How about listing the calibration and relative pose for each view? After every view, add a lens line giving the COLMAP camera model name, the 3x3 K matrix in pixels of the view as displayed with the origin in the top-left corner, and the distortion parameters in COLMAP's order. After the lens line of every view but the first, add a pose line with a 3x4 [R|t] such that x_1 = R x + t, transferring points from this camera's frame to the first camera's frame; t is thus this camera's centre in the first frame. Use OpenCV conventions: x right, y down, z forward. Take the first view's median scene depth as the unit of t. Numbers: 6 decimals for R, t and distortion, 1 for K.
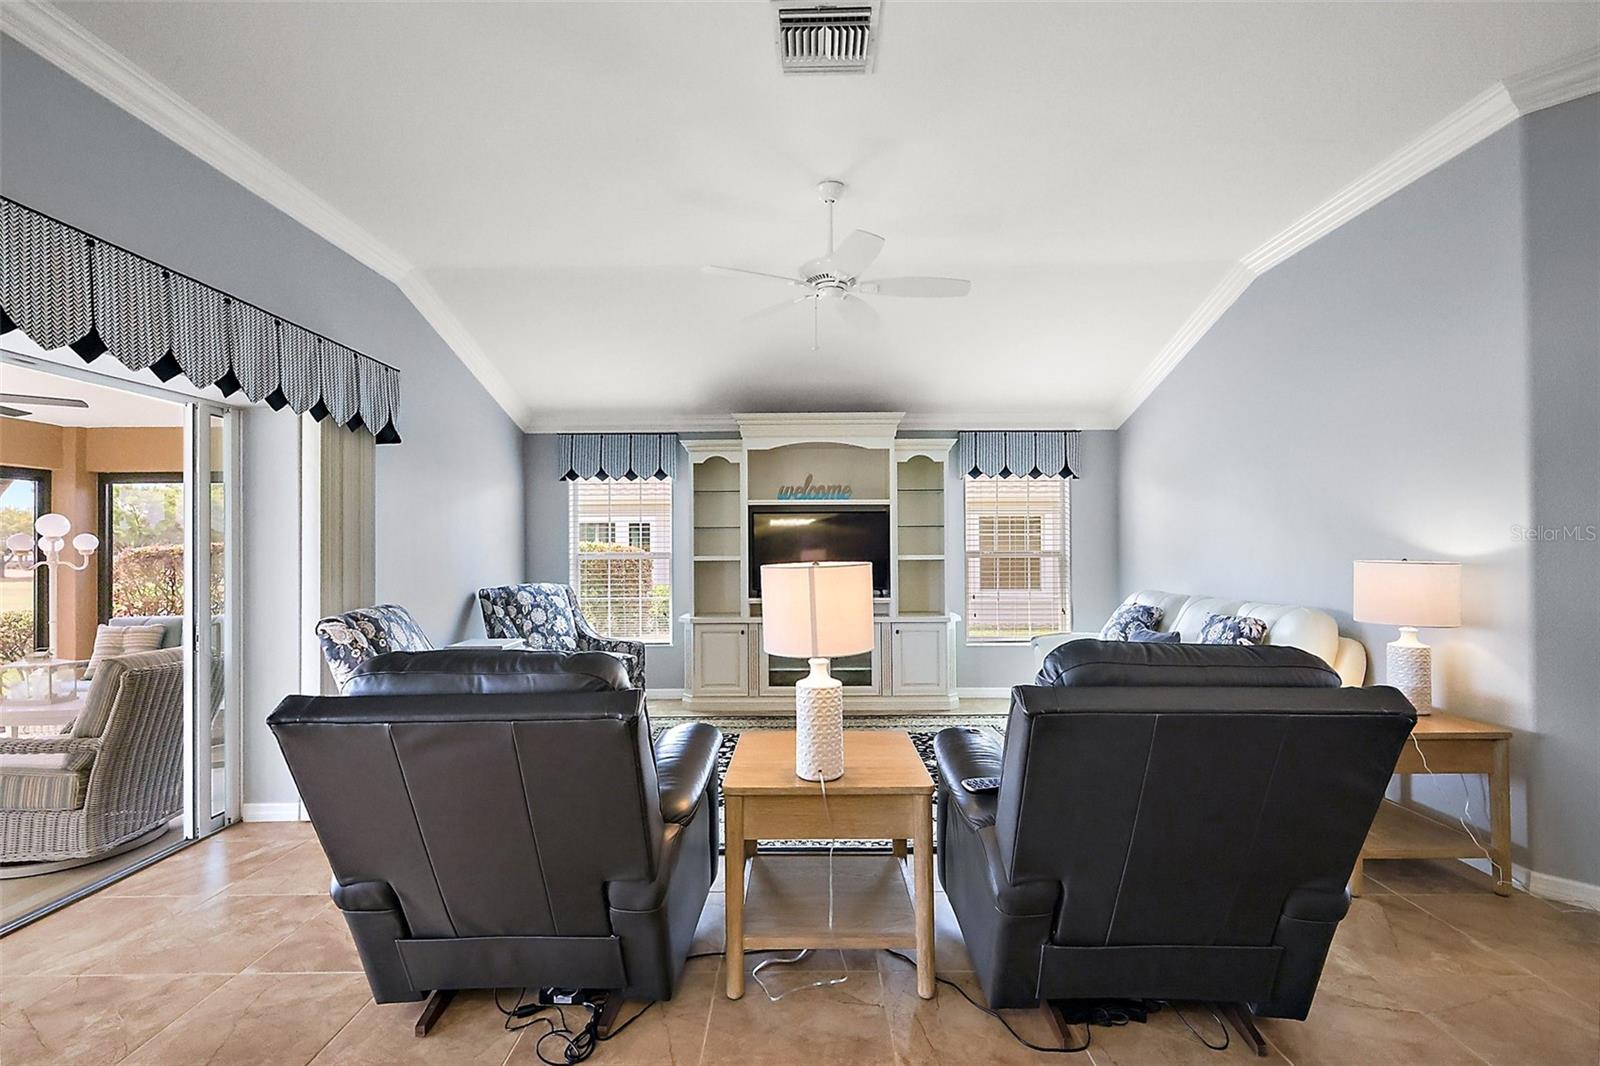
lens RADIAL K [[702.6, 0, 806.3], [0, 702.6, 541.5], [0, 0, 1]] dist [0.008628, -0.003957]
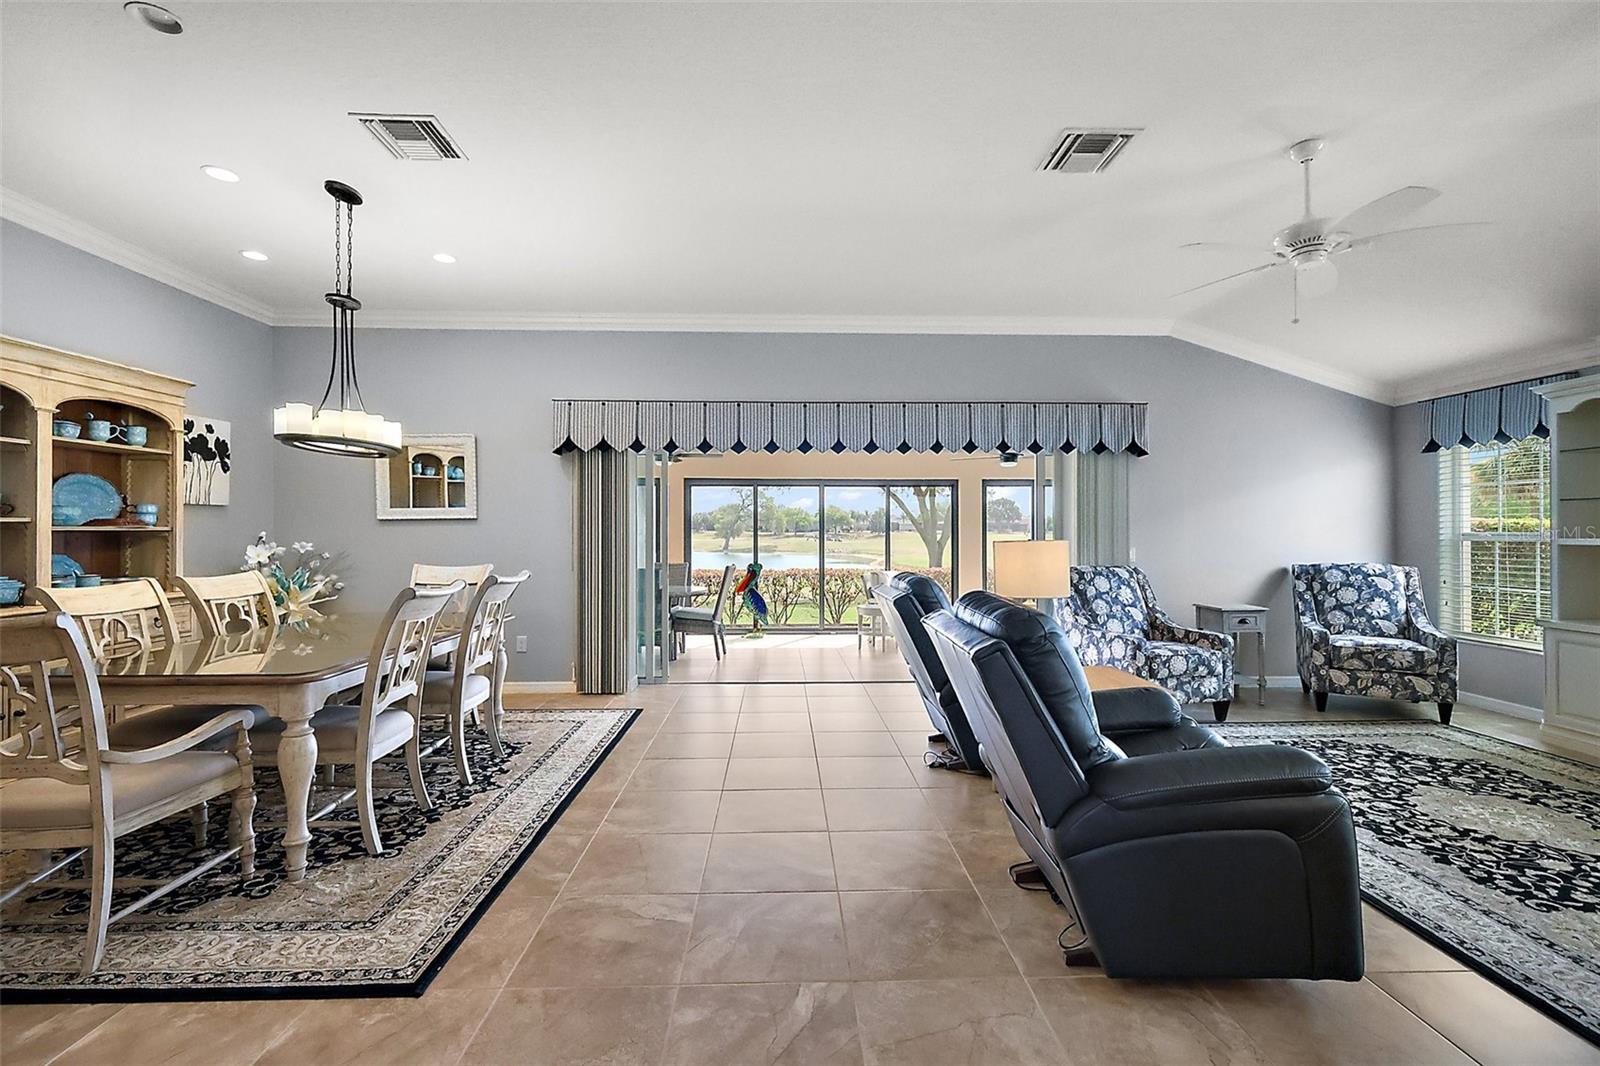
lens RADIAL K [[690.9, 0, 802.5], [0, 690.9, 532.4], [0, 0, 1]] dist [-0.003082, 0.001841]
pose [[0.045252, 0.009399, -0.998931, 0.567179], [0.007463, 0.999925, 0.009746, -0.000084], [0.998948, -0.007896, 0.045179, 0.167517]]
